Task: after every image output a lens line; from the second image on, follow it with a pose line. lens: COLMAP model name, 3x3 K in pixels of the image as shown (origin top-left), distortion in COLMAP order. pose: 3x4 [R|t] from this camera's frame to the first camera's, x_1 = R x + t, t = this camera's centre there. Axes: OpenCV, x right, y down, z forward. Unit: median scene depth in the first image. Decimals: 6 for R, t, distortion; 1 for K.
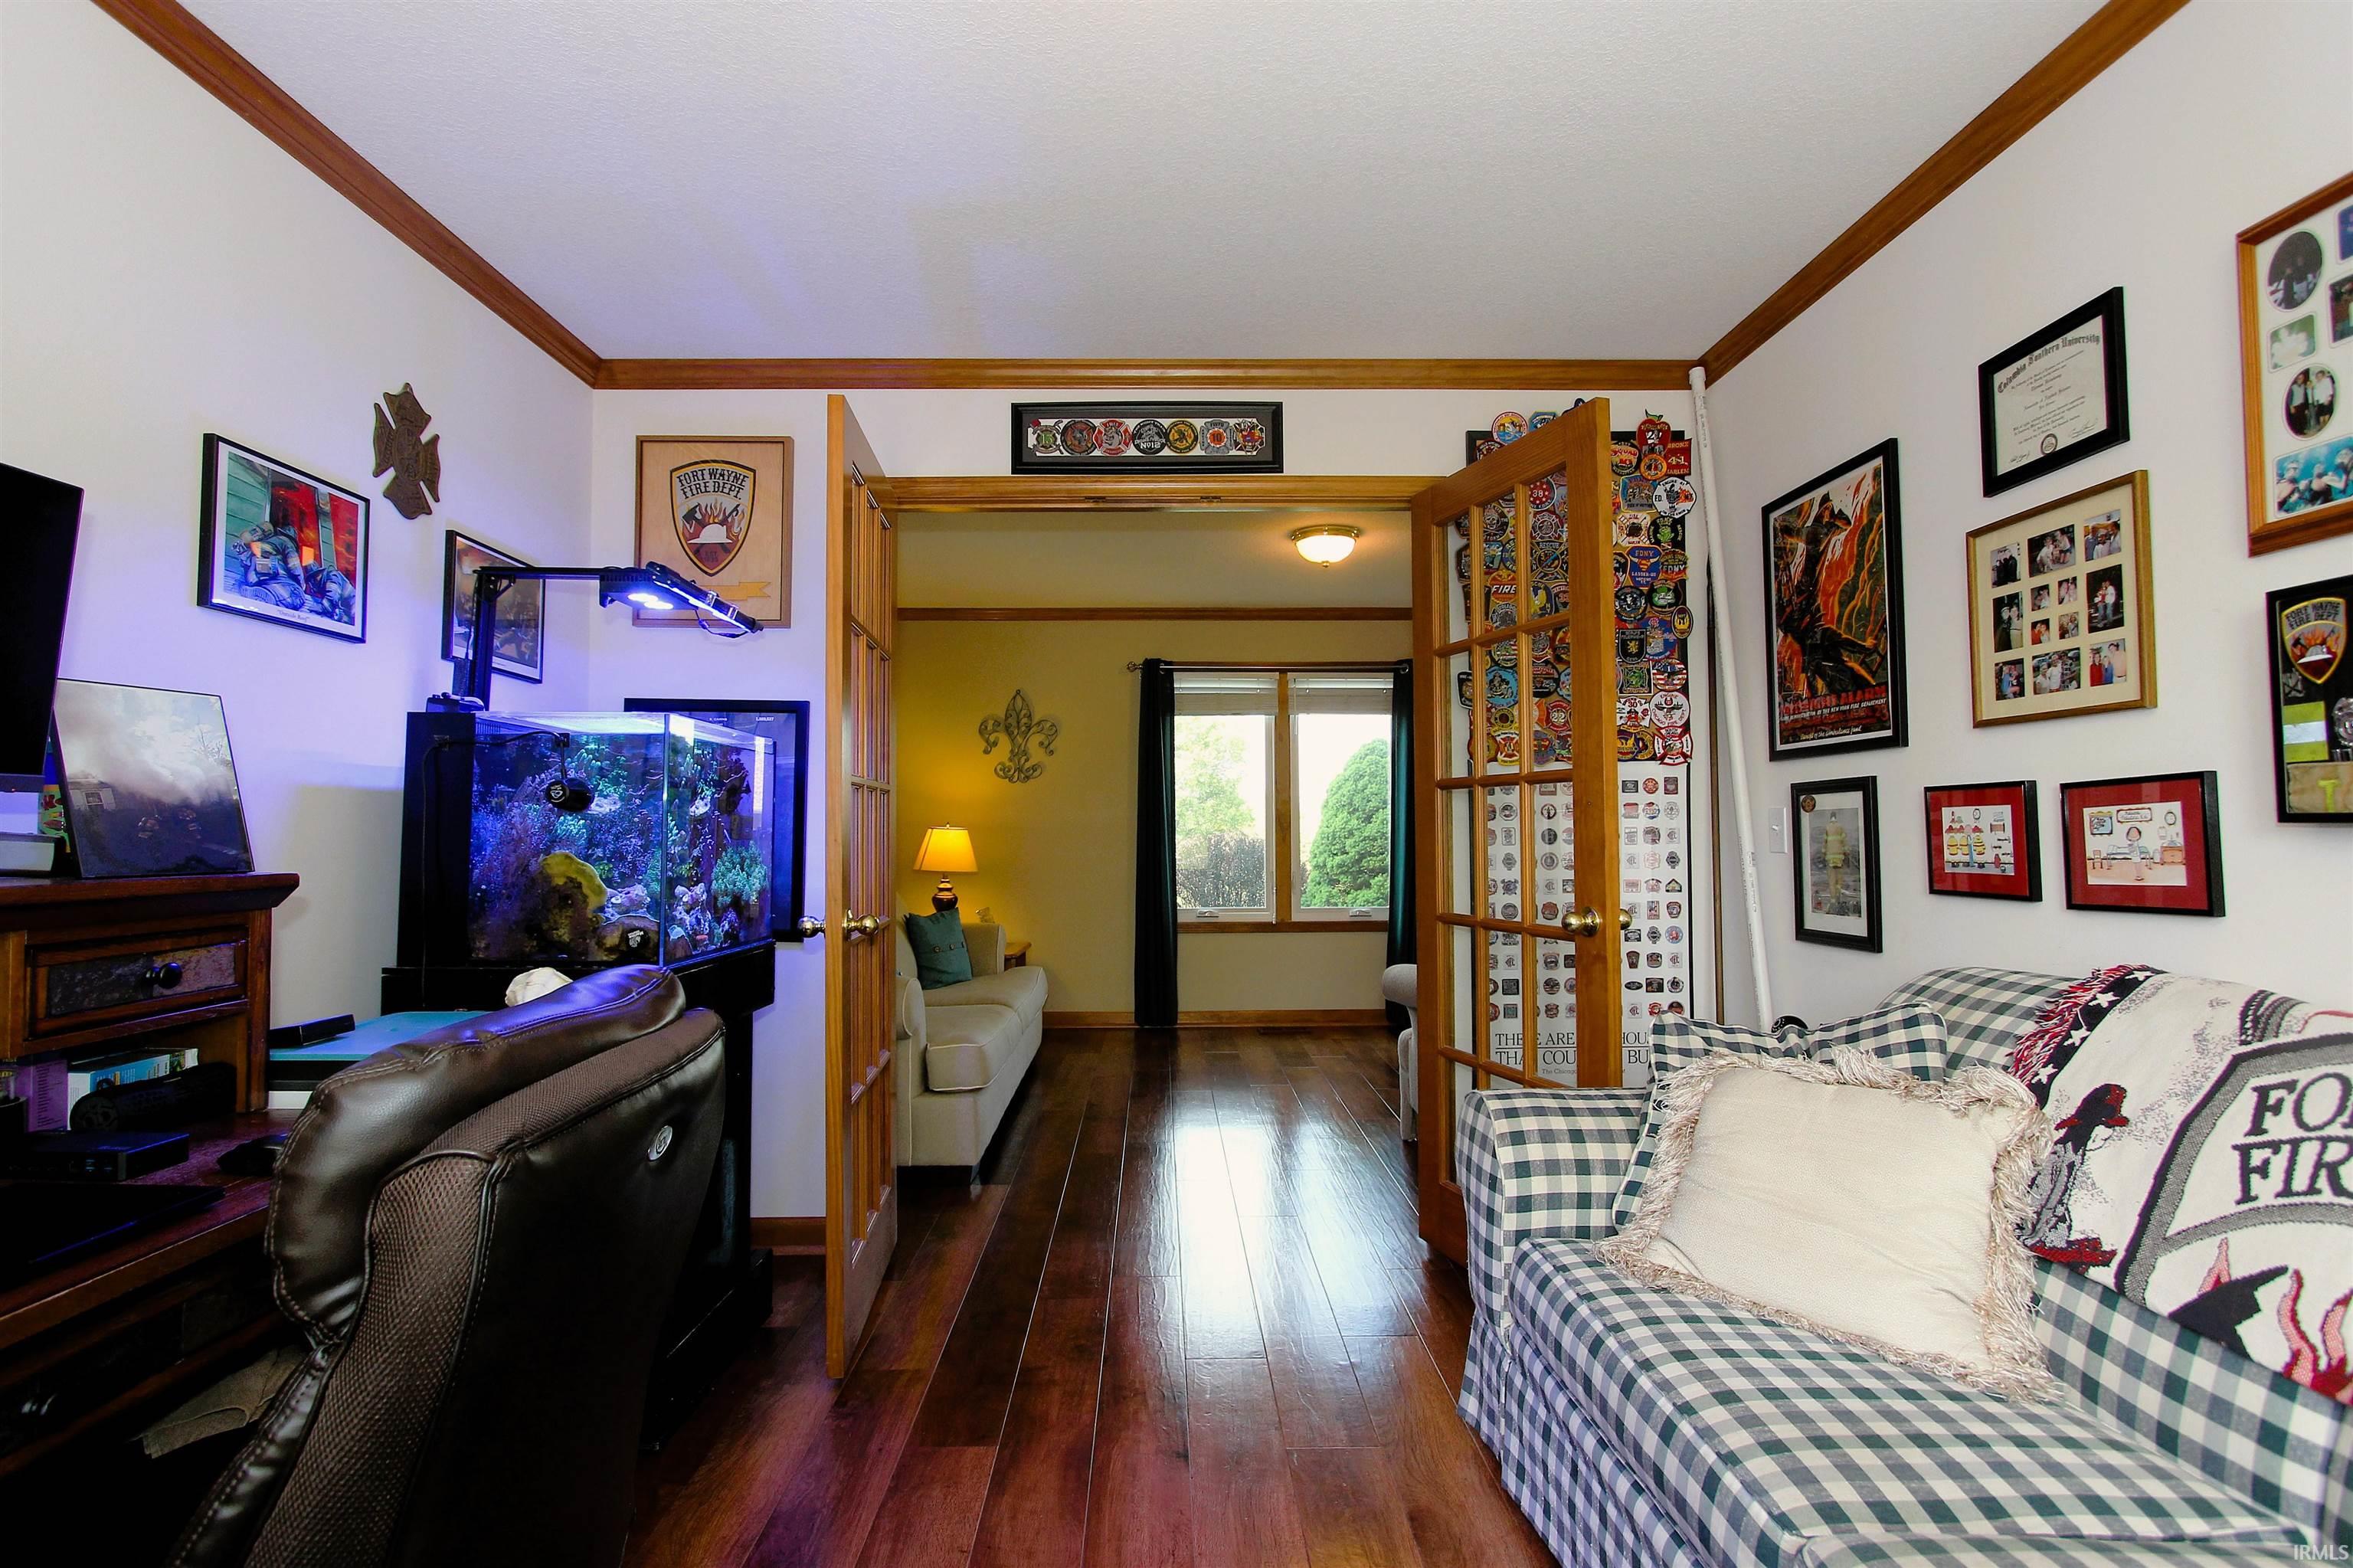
lens RADIAL K [[1128.8, 0, 1176.5], [0, 1128.8, 784.0], [0, 0, 1]] dist [-0.015041, 0.001136]
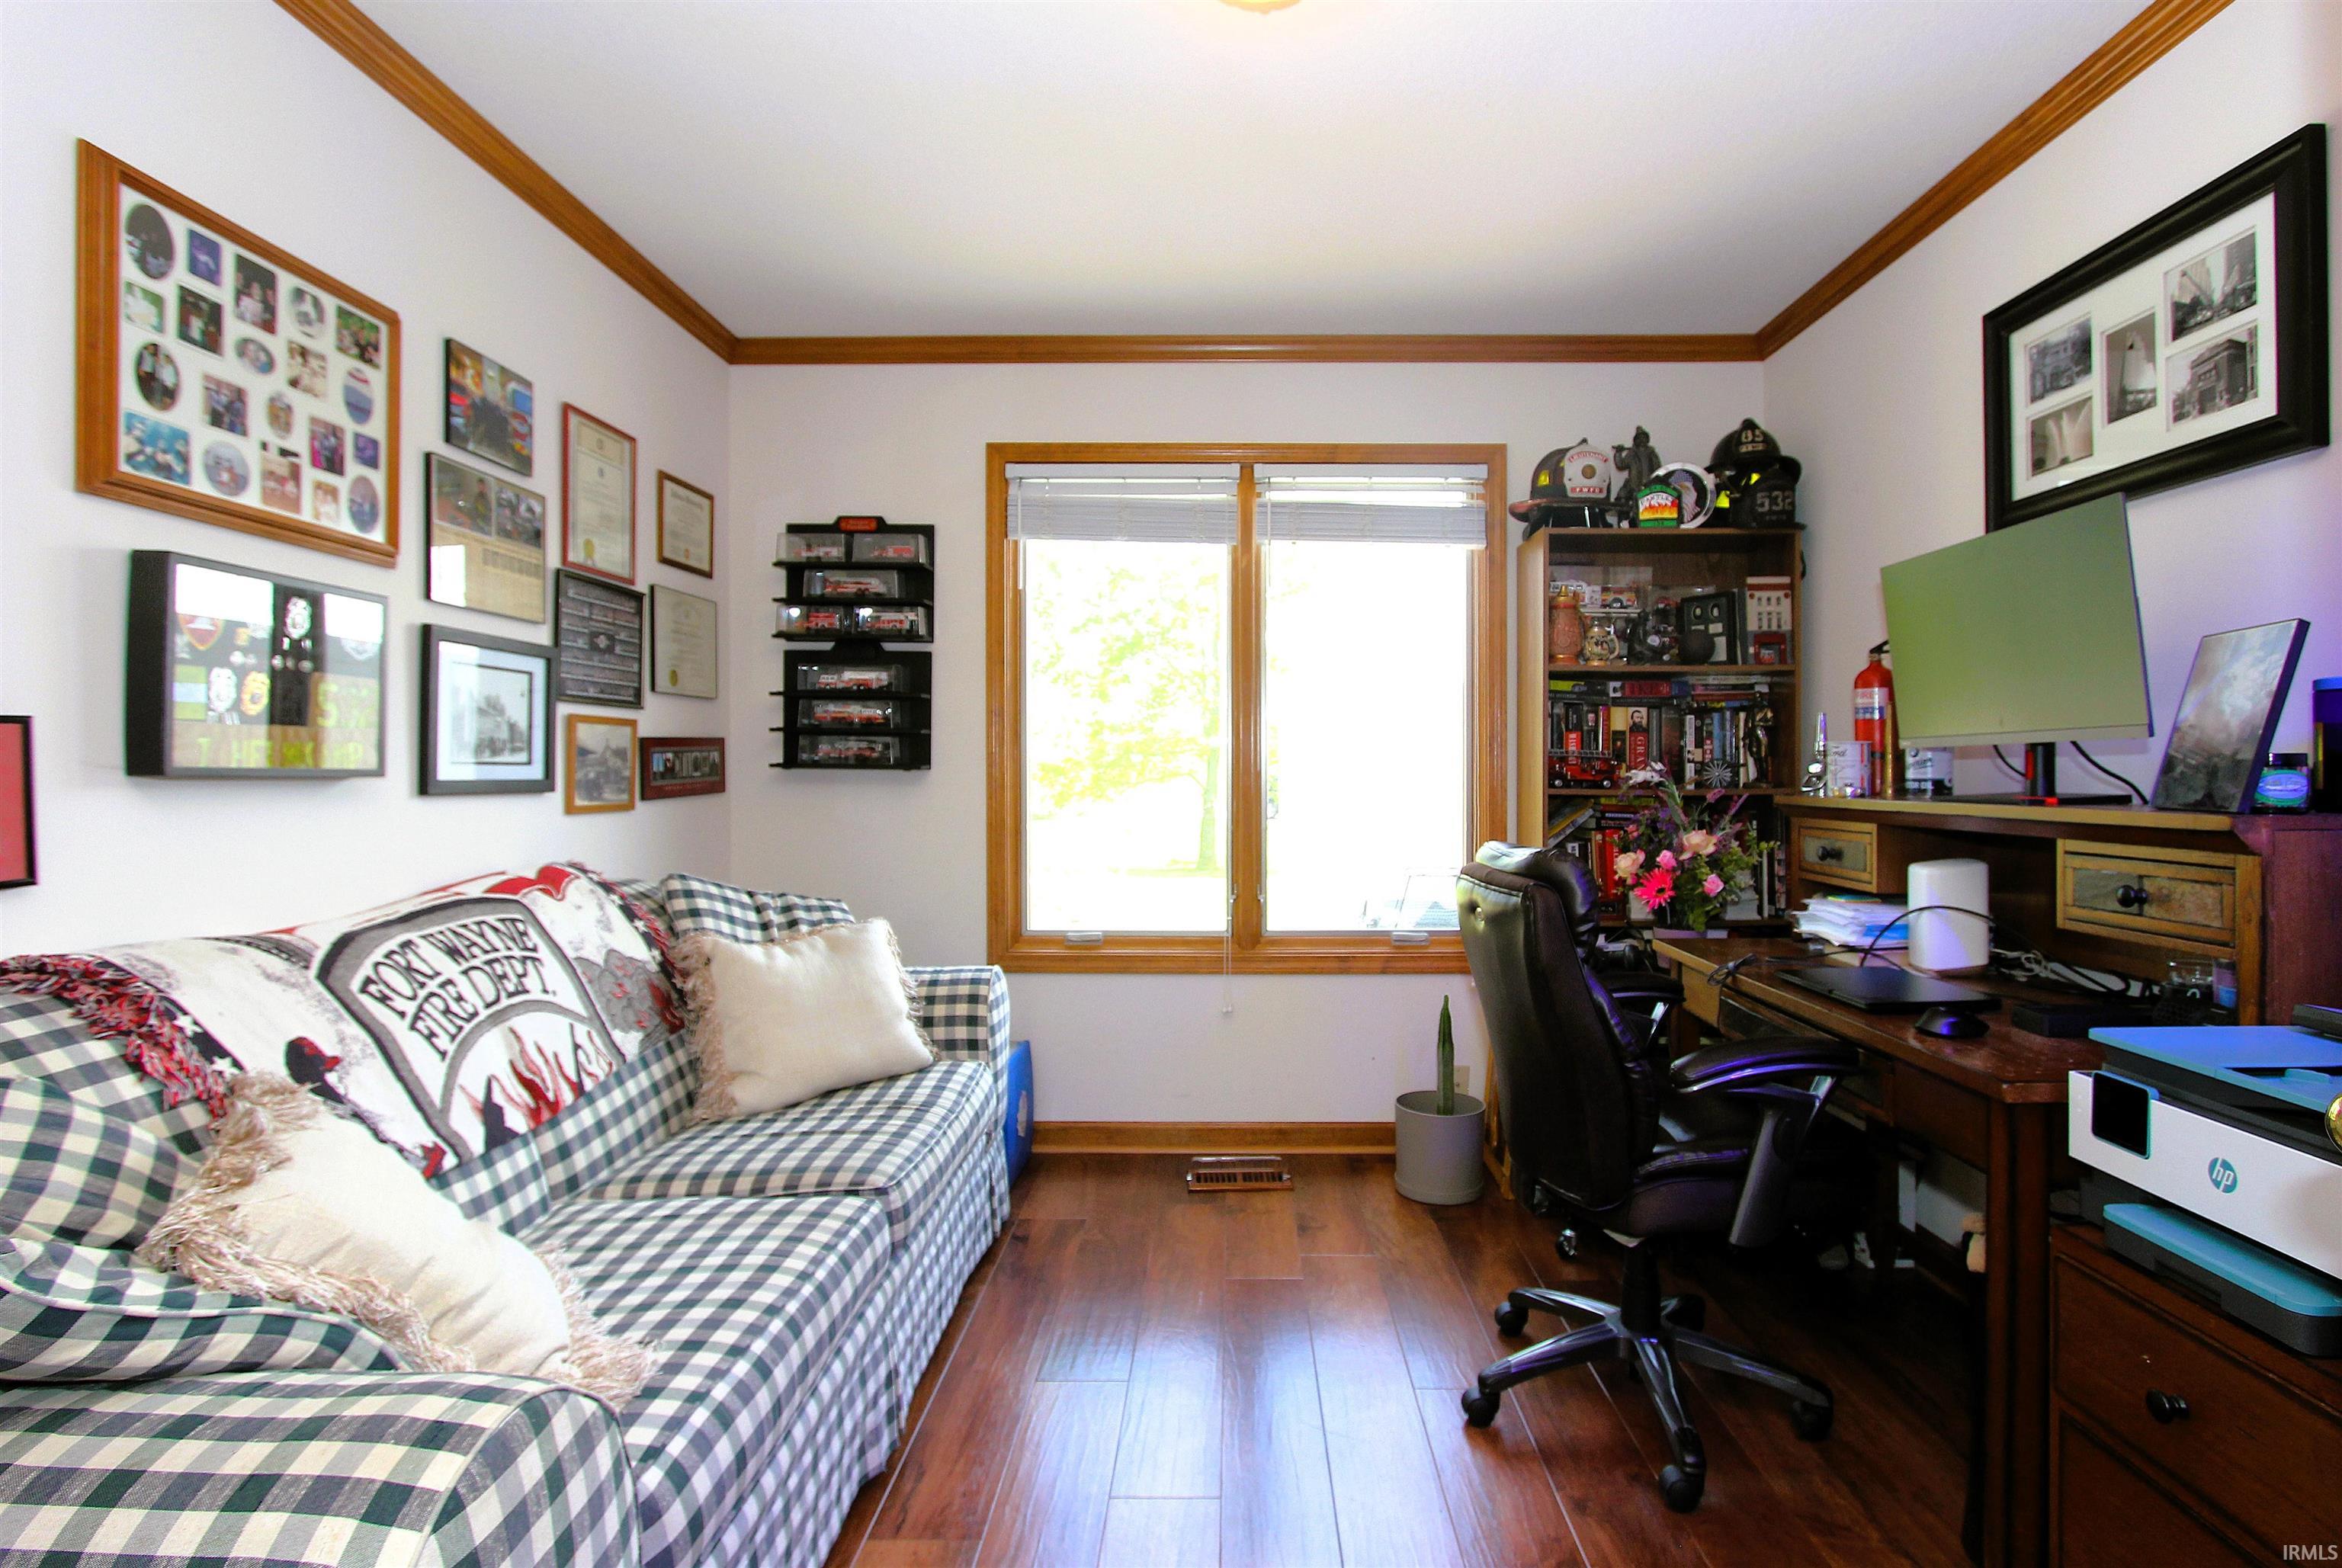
lens RADIAL K [[1335.4, 0, 1171.0], [0, 1335.4, 784.0], [0, 0, 1]] dist [-0.001060, 0.000219]
pose [[-0.998380, 0.007318, 0.056421, -0.001123], [0.005463, 0.999442, -0.032964, 0.016463], [-0.056630, -0.032603, -0.997863, 0.408551]]
